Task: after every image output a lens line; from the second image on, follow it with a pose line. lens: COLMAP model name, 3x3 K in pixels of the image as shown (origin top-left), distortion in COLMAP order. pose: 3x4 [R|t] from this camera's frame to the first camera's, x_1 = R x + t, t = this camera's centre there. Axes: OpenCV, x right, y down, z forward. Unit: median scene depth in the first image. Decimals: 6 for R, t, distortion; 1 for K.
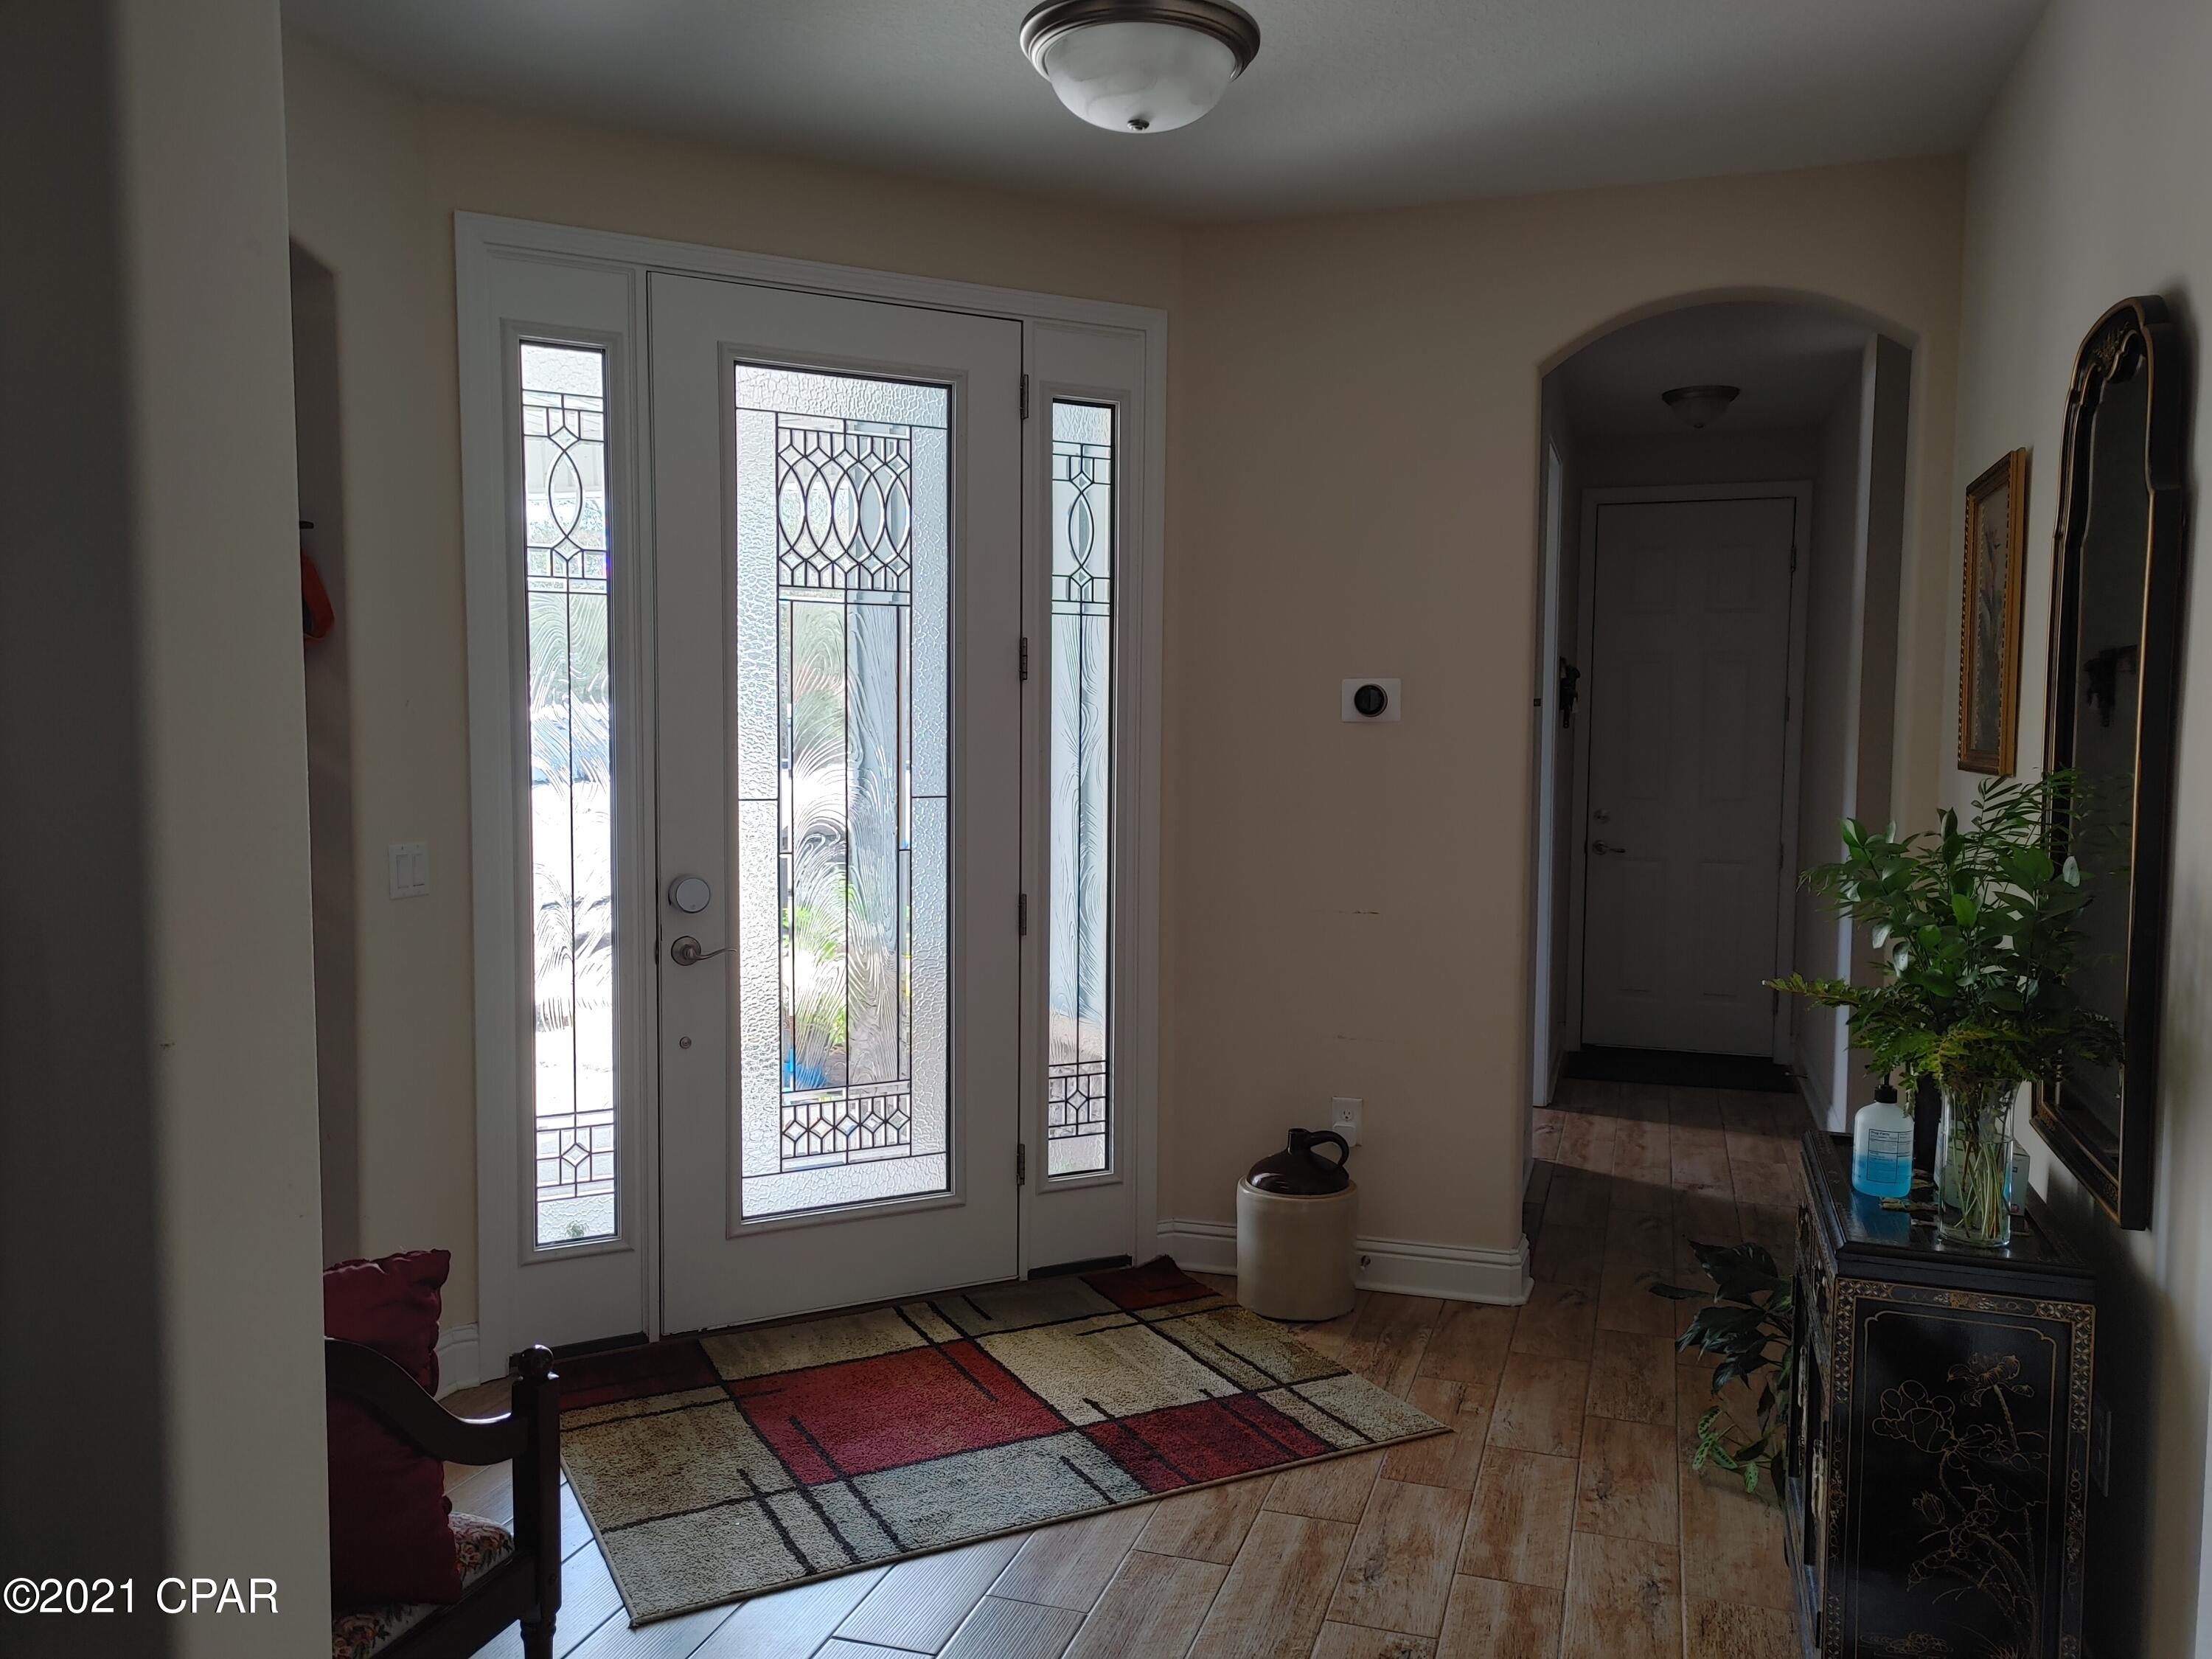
lens RADIAL K [[1699.7, 0, 1106.0], [0, 1699.7, 829.5], [0, 0, 1]] dist [0.060217, -0.045833]
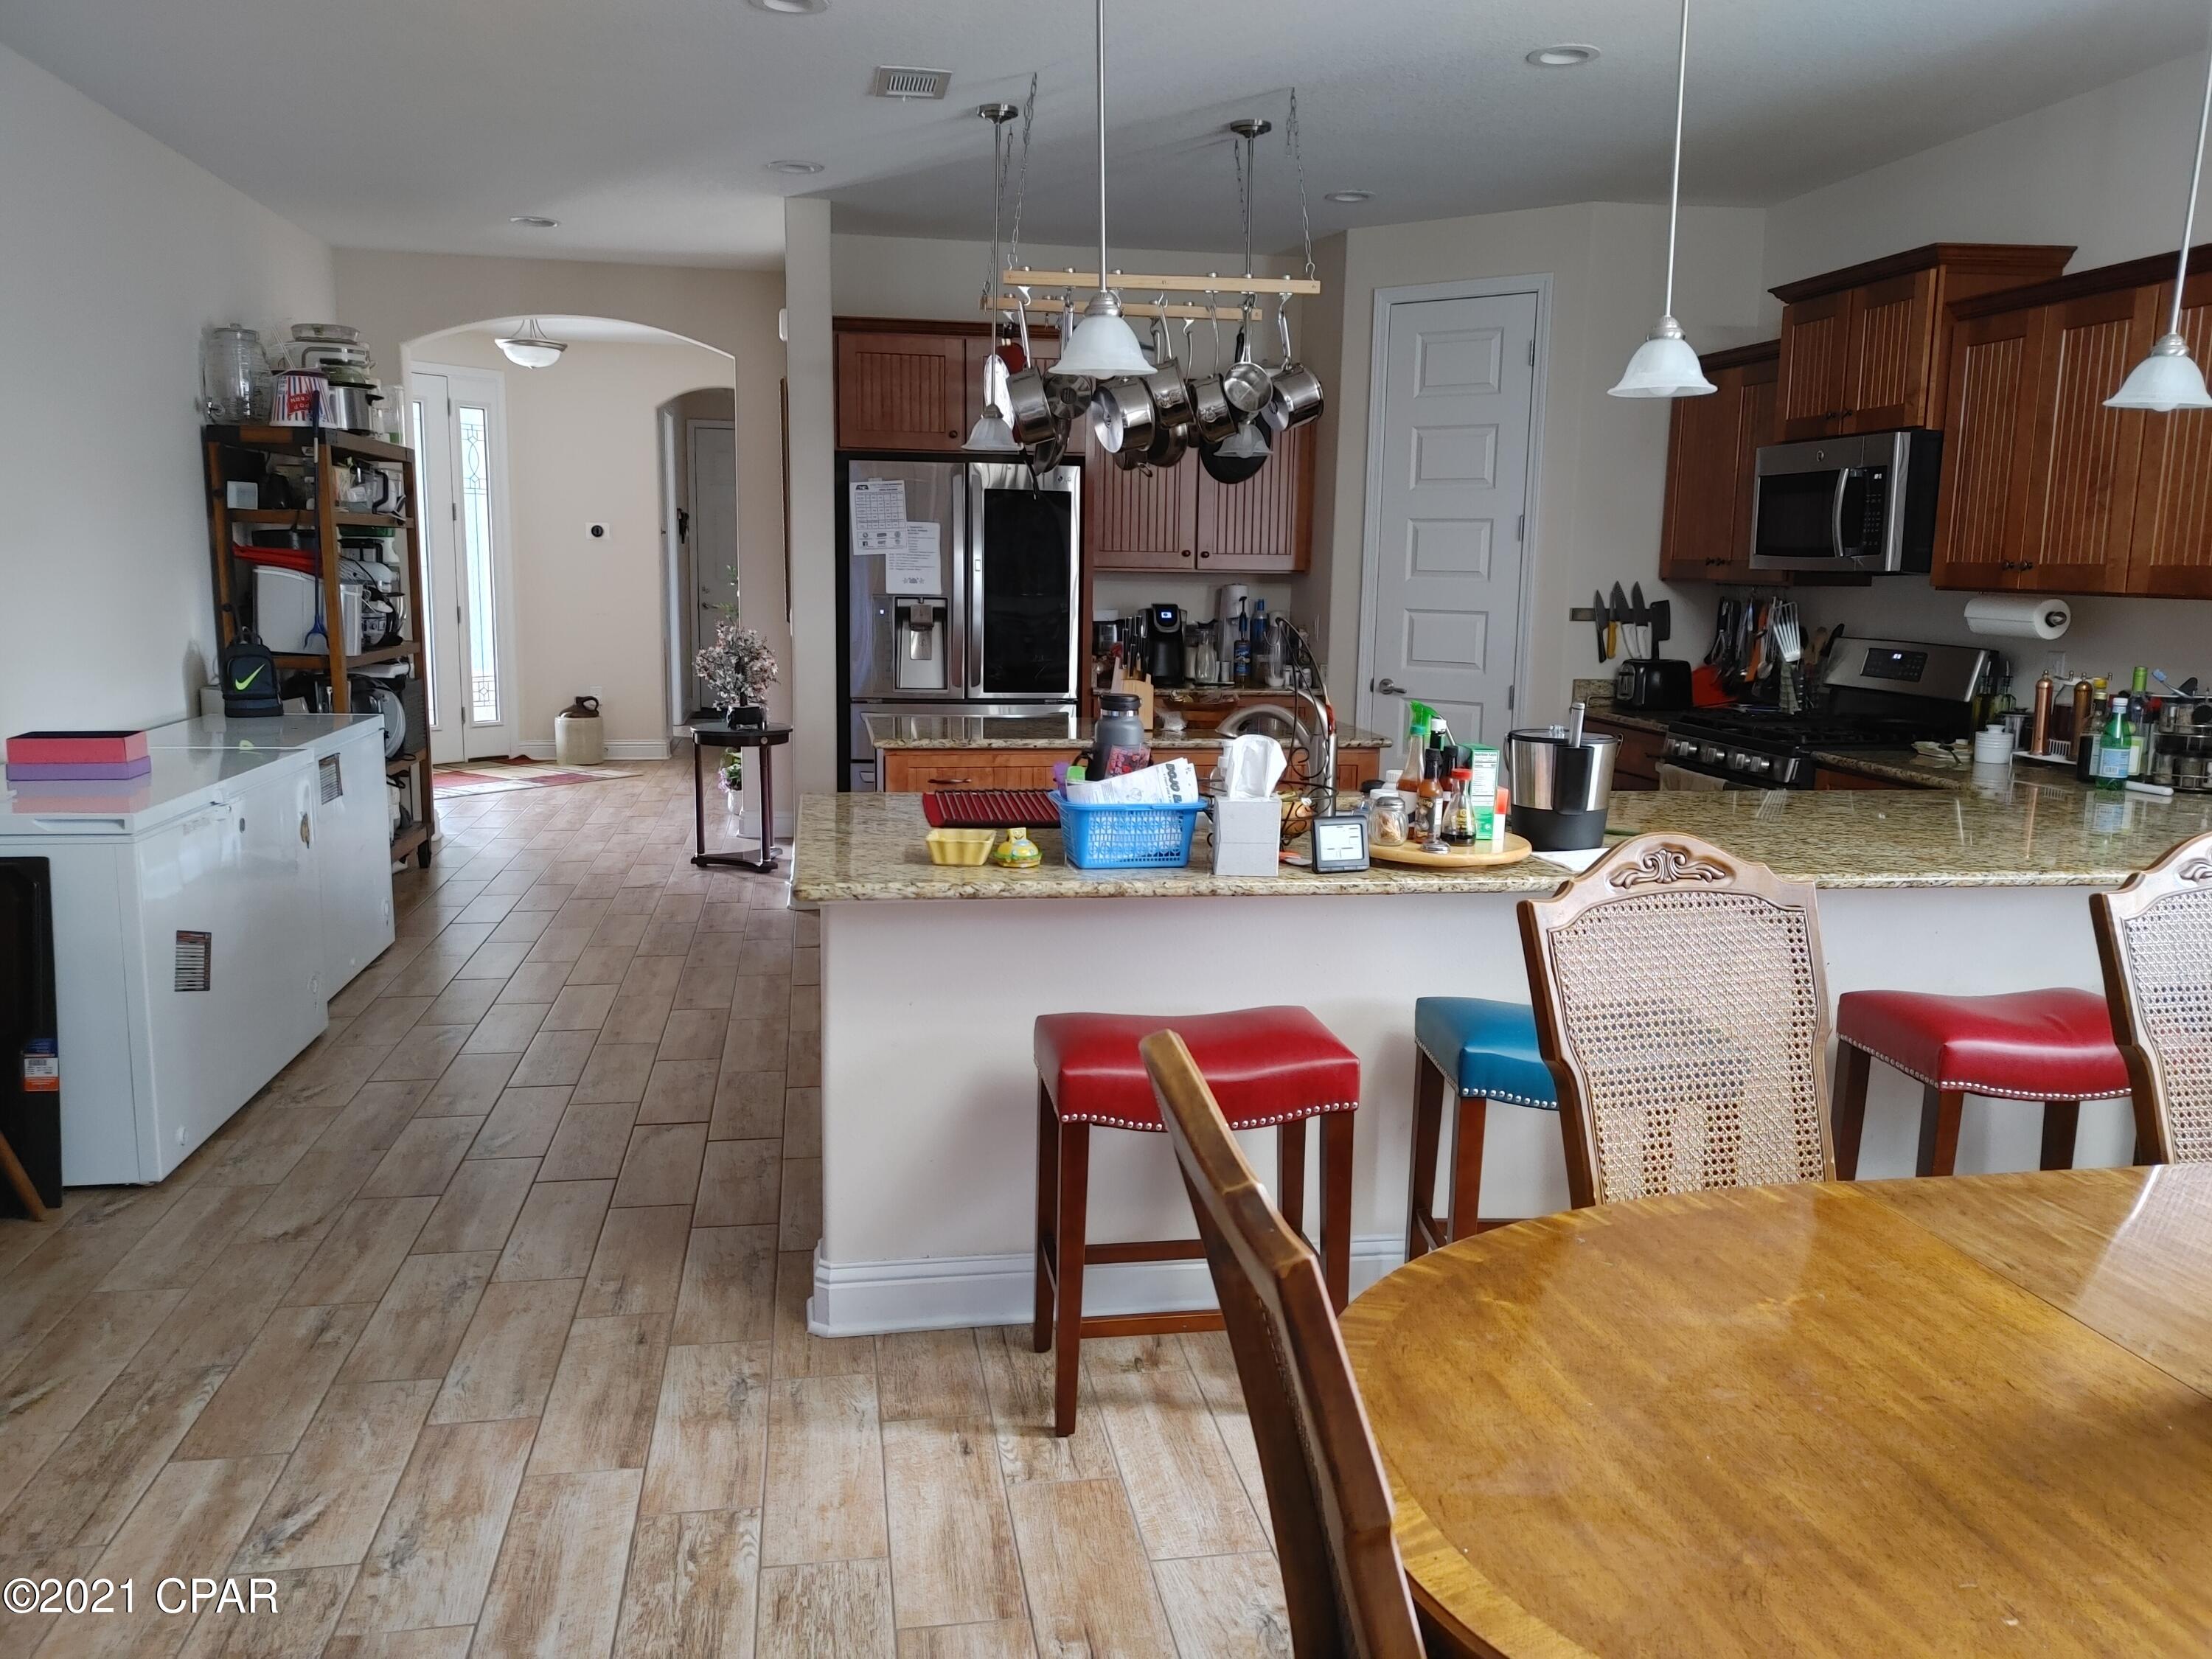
lens RADIAL K [[1699.7, 0, 1106.0], [0, 1699.7, 829.5], [0, 0, 1]] dist [0.060217, -0.045833]
pose [[0.884959, -0.067013, 0.460823, -0.389861], [0.019645, 0.994083, 0.106835, 0.112931], [-0.465255, -0.085492, 0.881038, -1.693877]]
